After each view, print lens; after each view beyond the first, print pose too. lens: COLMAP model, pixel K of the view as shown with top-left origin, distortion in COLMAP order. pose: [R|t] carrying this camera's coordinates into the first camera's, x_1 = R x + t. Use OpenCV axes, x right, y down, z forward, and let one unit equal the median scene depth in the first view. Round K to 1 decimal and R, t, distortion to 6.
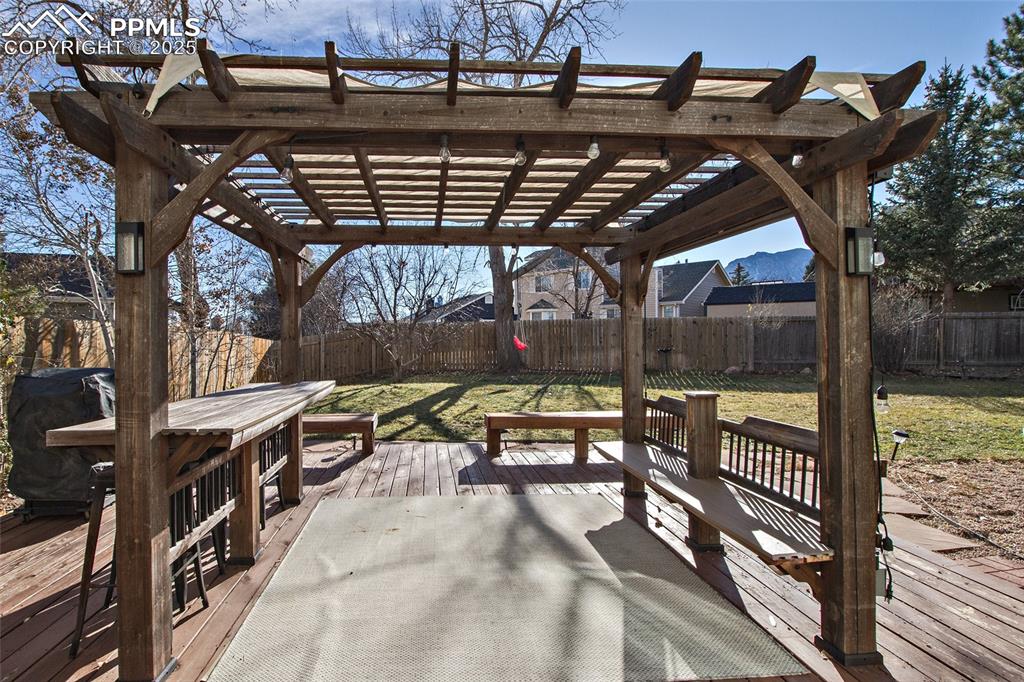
lens RADIAL K [[521.5, 0, 451.4], [0, 521.5, 332.7], [0, 0, 1]] dist [-0.002420, -0.010686]
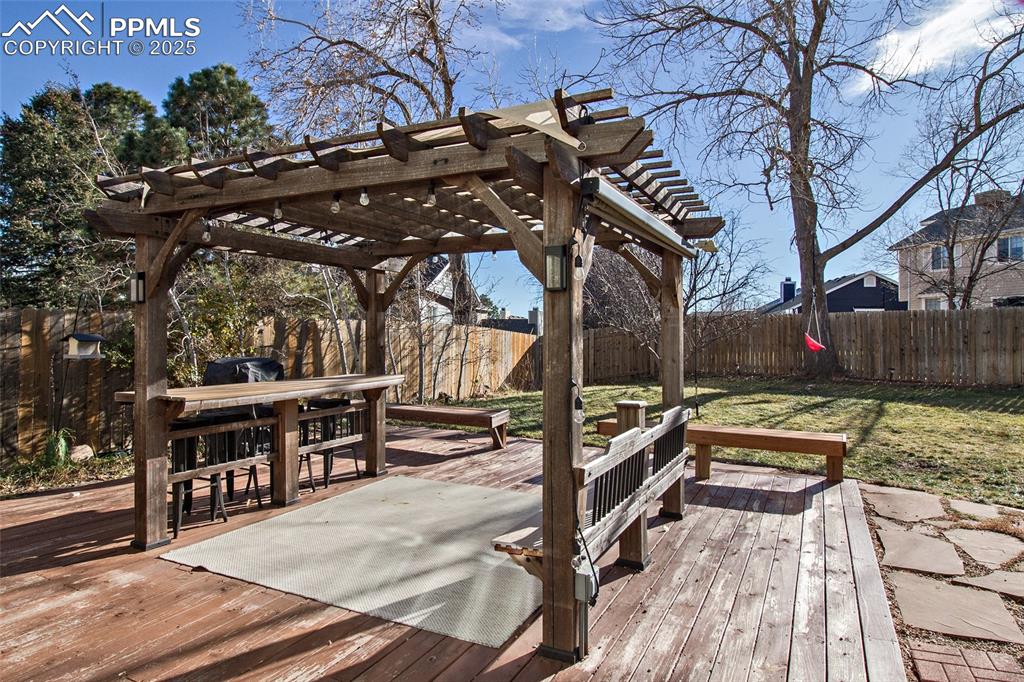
lens RADIAL K [[616.4, 0, 512.6], [0, 616.4, 327.7], [0, 0, 1]] dist [0.004787, -0.018174]
pose [[0.869681, 0.004672, -0.493592, 1.097678], [-0.002278, 0.999983, 0.005451, -0.033867], [0.493608, -0.003616, 0.869677, -0.114964]]
